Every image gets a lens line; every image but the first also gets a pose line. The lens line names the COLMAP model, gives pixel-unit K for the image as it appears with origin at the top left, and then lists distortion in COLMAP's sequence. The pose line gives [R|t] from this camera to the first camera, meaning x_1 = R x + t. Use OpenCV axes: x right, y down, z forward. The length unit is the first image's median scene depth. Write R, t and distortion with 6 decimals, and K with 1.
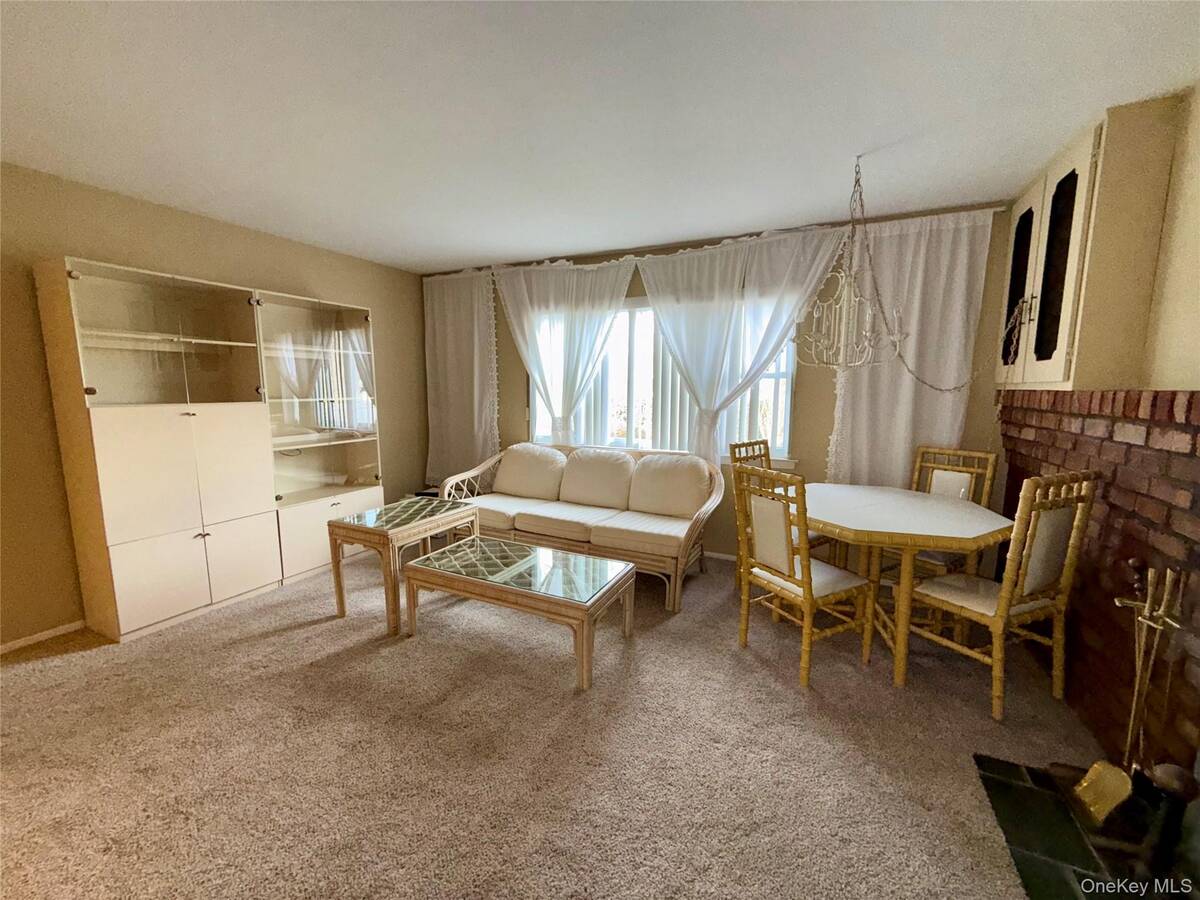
lens RADIAL K [[477.4, 0, 597.6], [0, 477.4, 450.9], [0, 0, 1]] dist [0.002100, -0.000082]
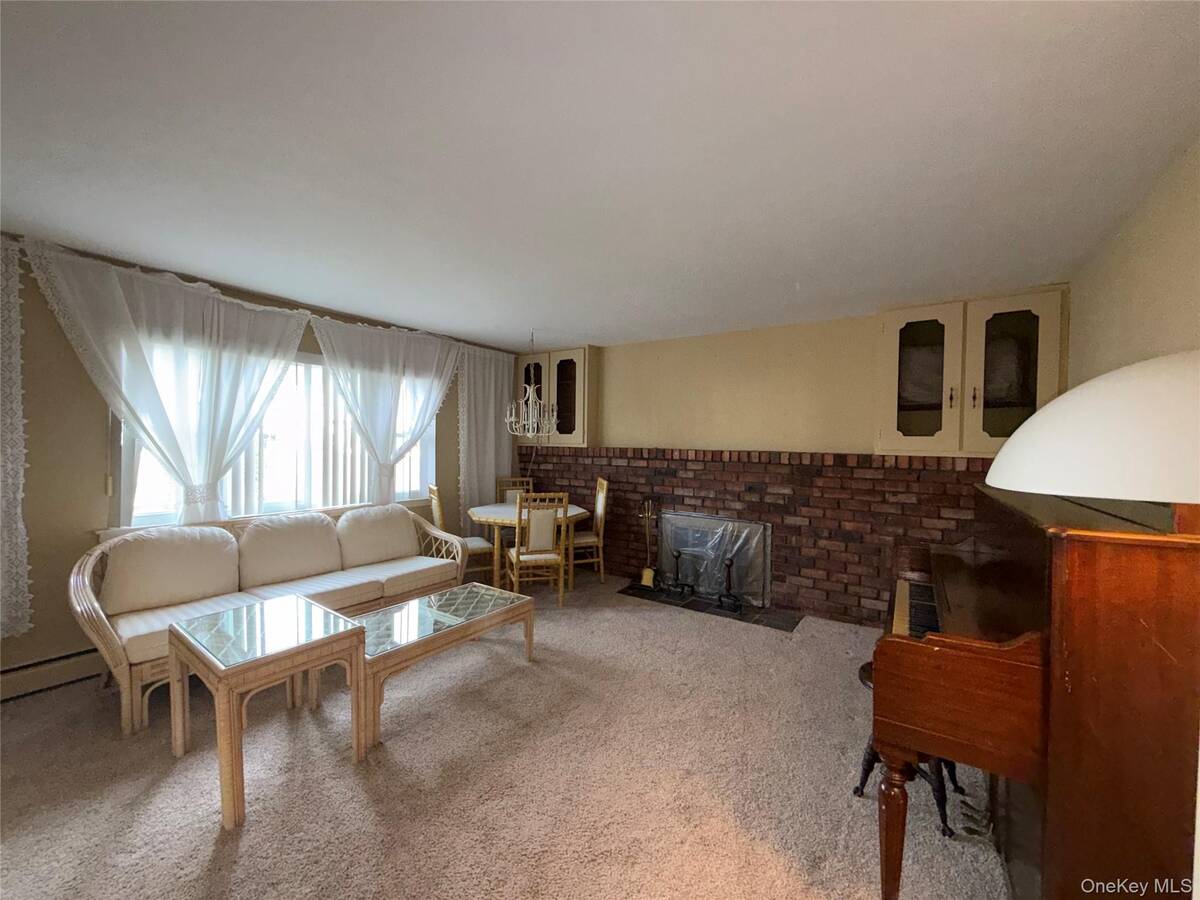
lens RADIAL K [[477.4, 0, 597.6], [0, 477.4, 450.9], [0, 0, 1]] dist [0.002100, -0.000082]
pose [[0.153910, -0.021559, 0.987850, -0.851675], [0.117873, 0.993023, 0.003307, -0.061778], [-0.981029, 0.115932, 0.155377, 0.316261]]
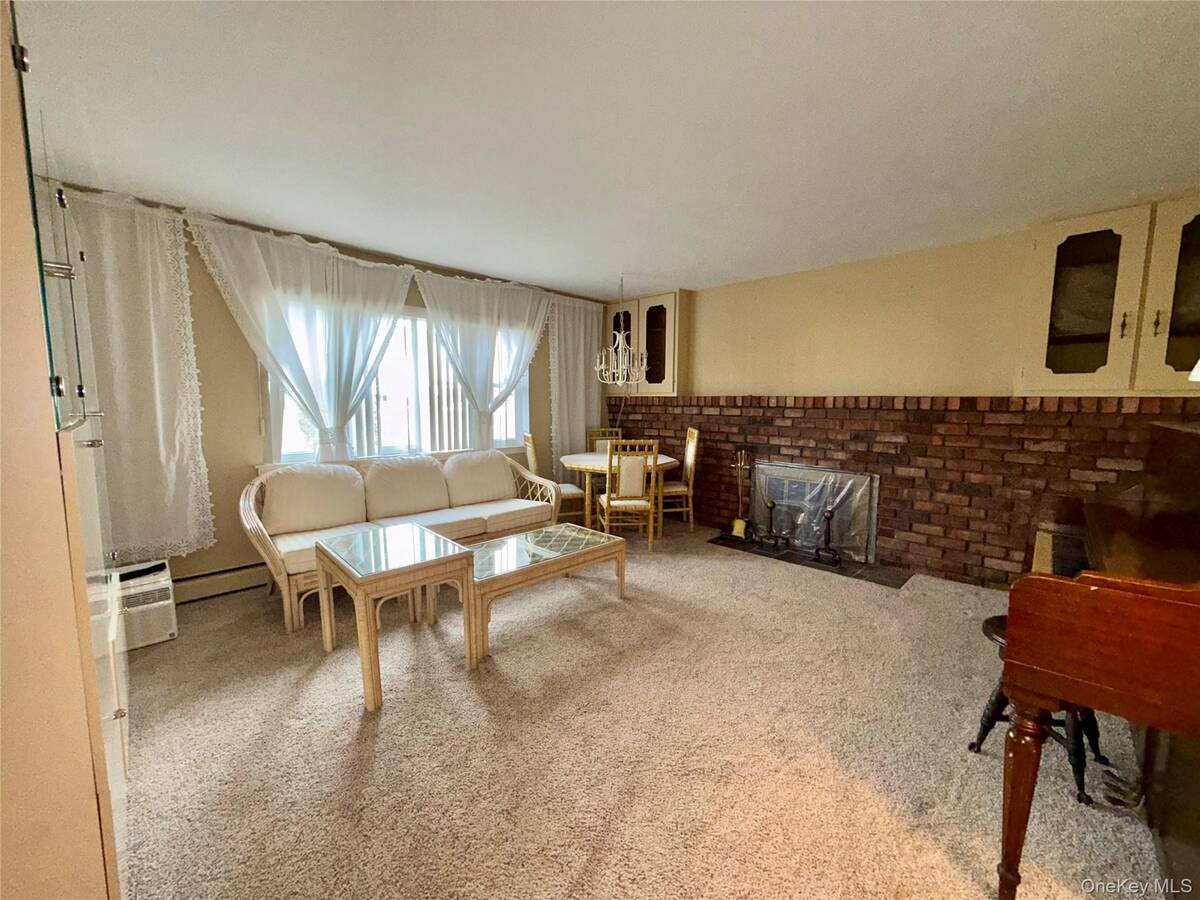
lens RADIAL K [[477.8, 0, 597.4], [0, 477.8, 450.5], [0, 0, 1]] dist [0.001461, -0.000056]
pose [[0.327863, -0.102346, 0.939165, -0.852619], [0.122065, 0.990371, 0.065313, -0.034090], [-0.936806, 0.093225, 0.337199, 0.329103]]
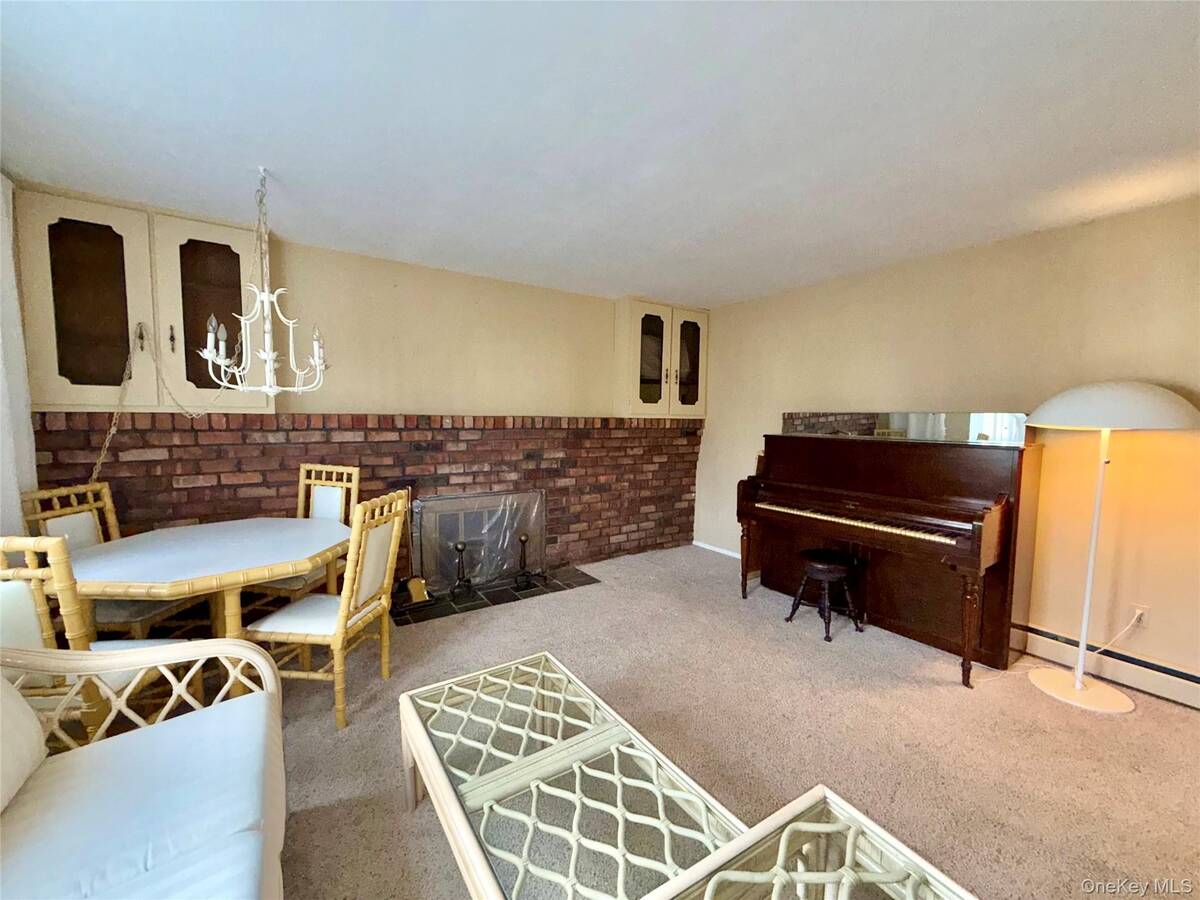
lens RADIAL K [[477.4, 0, 597.6], [0, 477.4, 450.9], [0, 0, 1]] dist [0.002100, -0.000082]
pose [[-0.861889, -0.054714, 0.504137, -0.330841], [0.050324, 0.980026, 0.192397, -0.139225], [-0.504594, 0.191195, -0.841920, 0.994197]]
